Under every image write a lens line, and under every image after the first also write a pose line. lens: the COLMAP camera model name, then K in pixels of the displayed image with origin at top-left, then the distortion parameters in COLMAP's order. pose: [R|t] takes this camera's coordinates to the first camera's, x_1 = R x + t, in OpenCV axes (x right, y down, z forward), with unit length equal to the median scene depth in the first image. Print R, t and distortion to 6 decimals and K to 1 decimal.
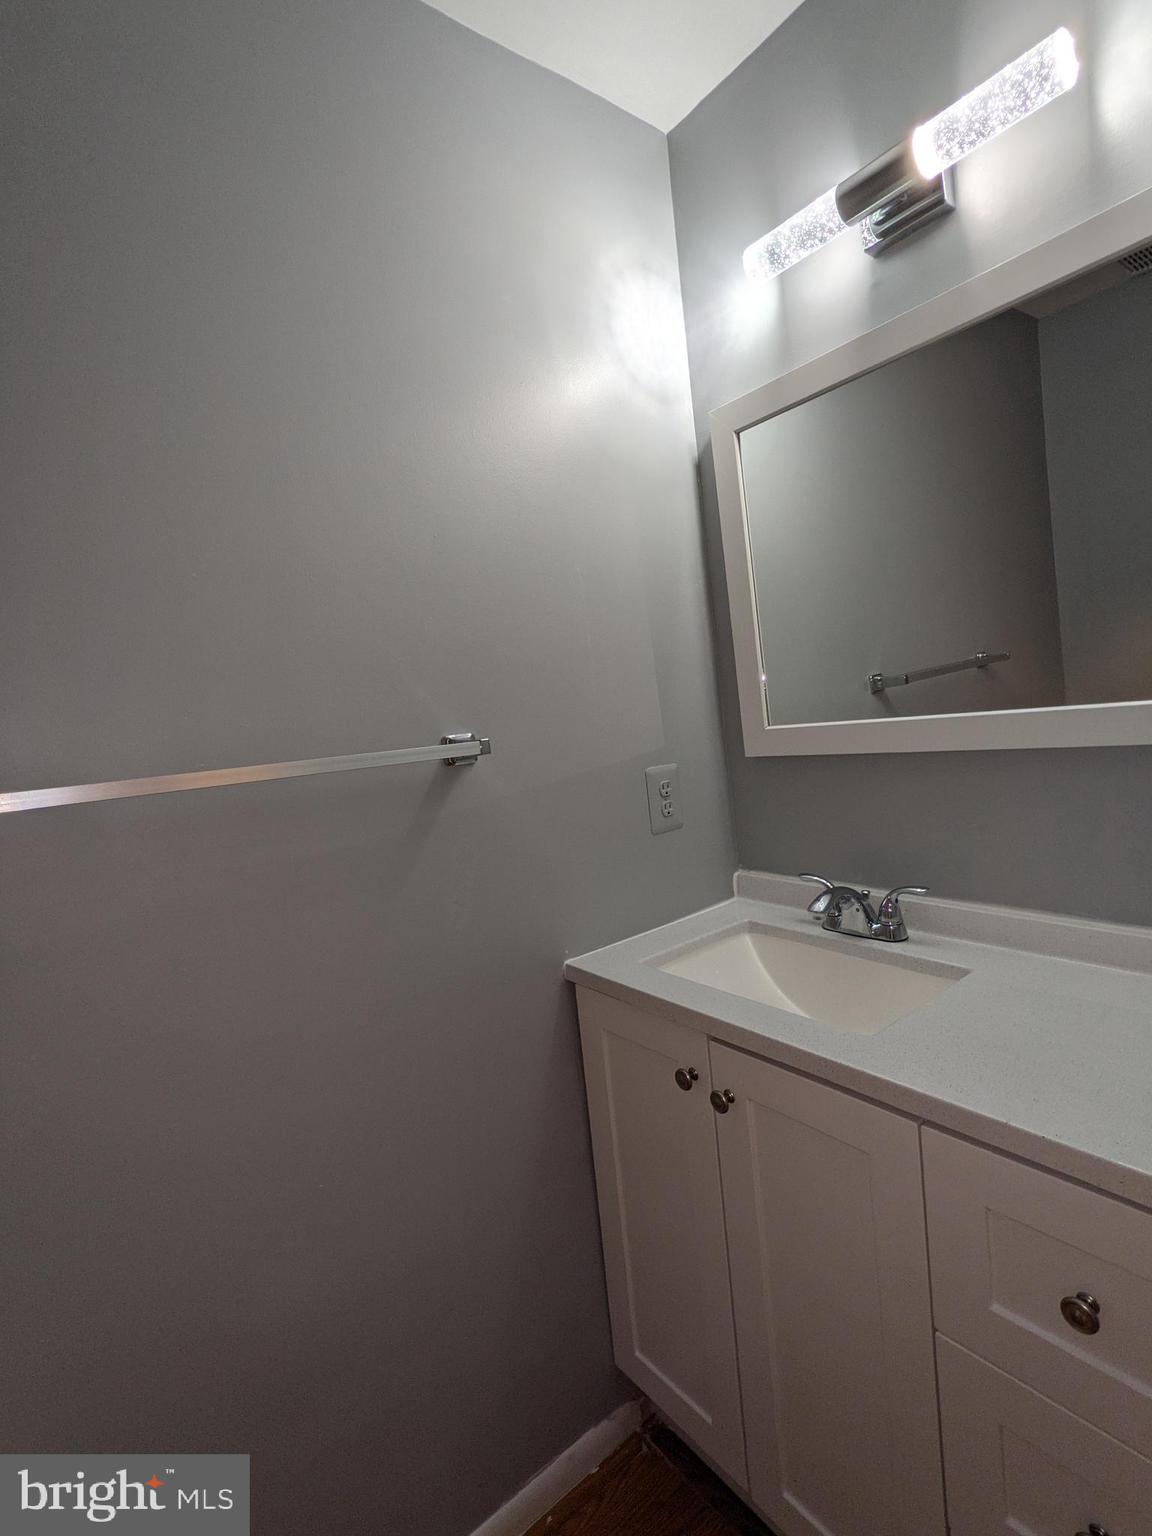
lens RADIAL K [[730.9, 0, 574.9], [0, 730.9, 768.5], [0, 0, 1]] dist [-0.005574, 0.002803]
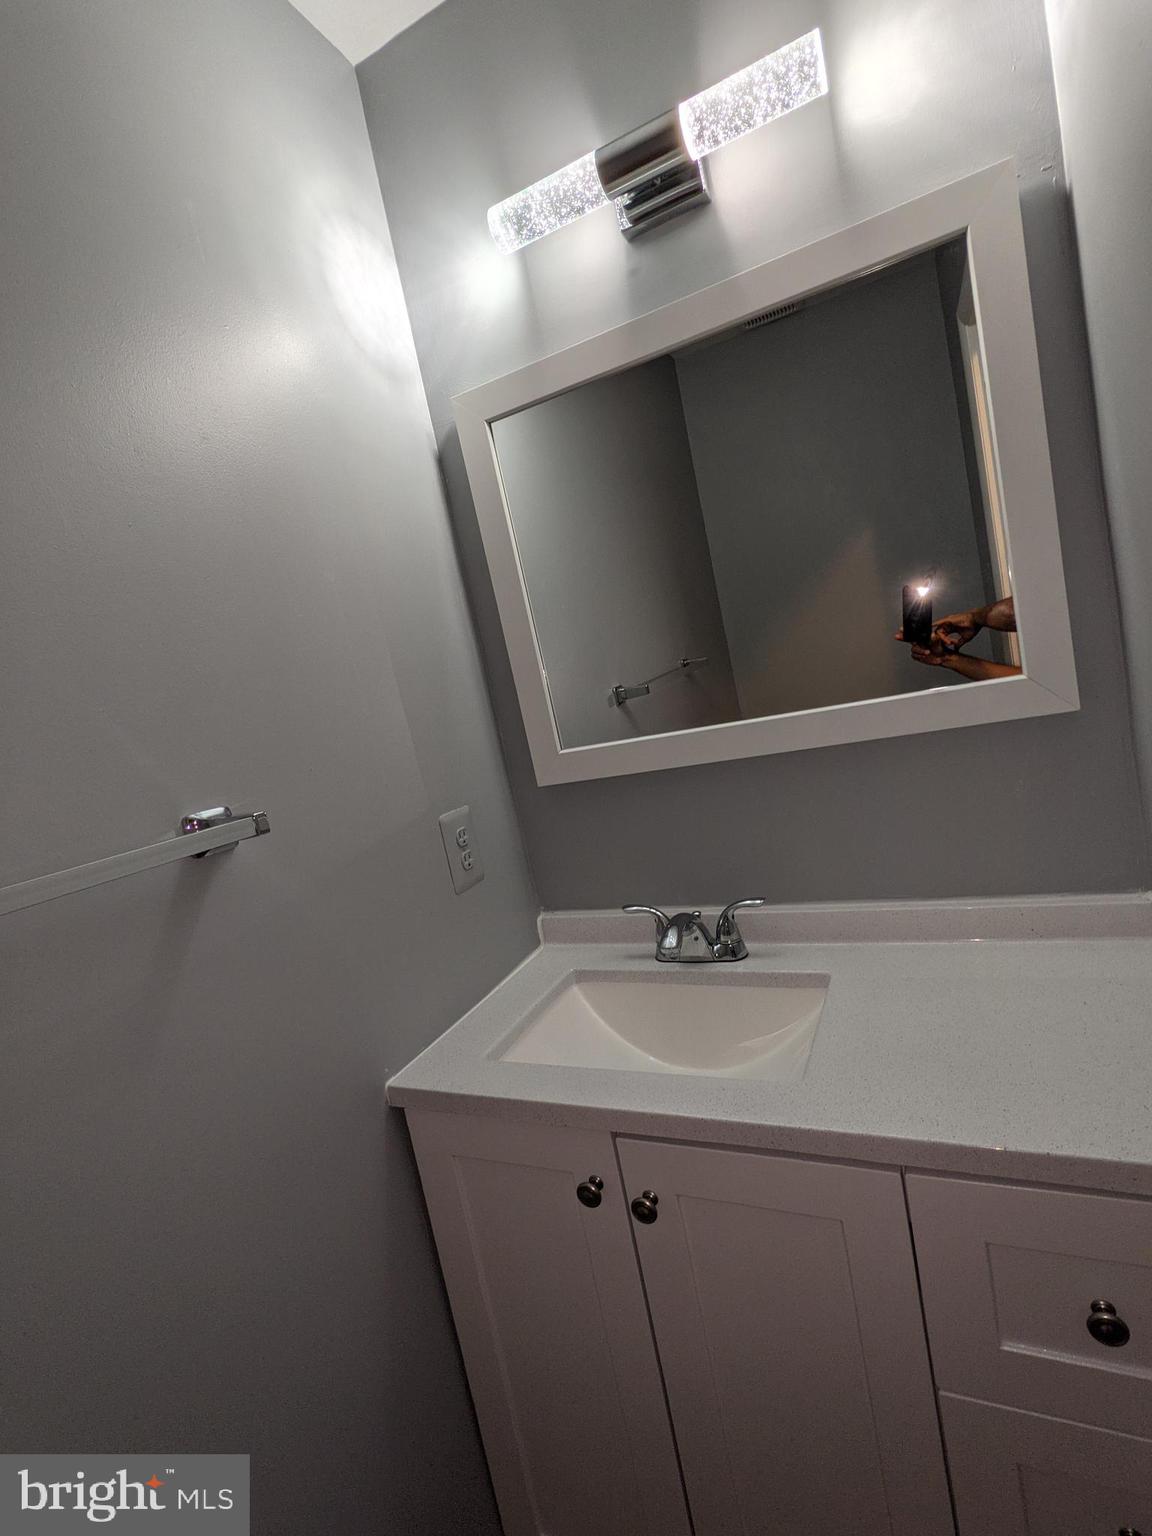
lens RADIAL K [[730.9, 0, 573.7], [0, 730.9, 770.6], [0, 0, 1]] dist [-0.005574, 0.002803]
pose [[0.891395, -0.121299, 0.436694, -0.136786], [0.135369, 0.990795, -0.001111, -0.034544], [-0.432539, 0.060106, 0.899610, 0.216422]]
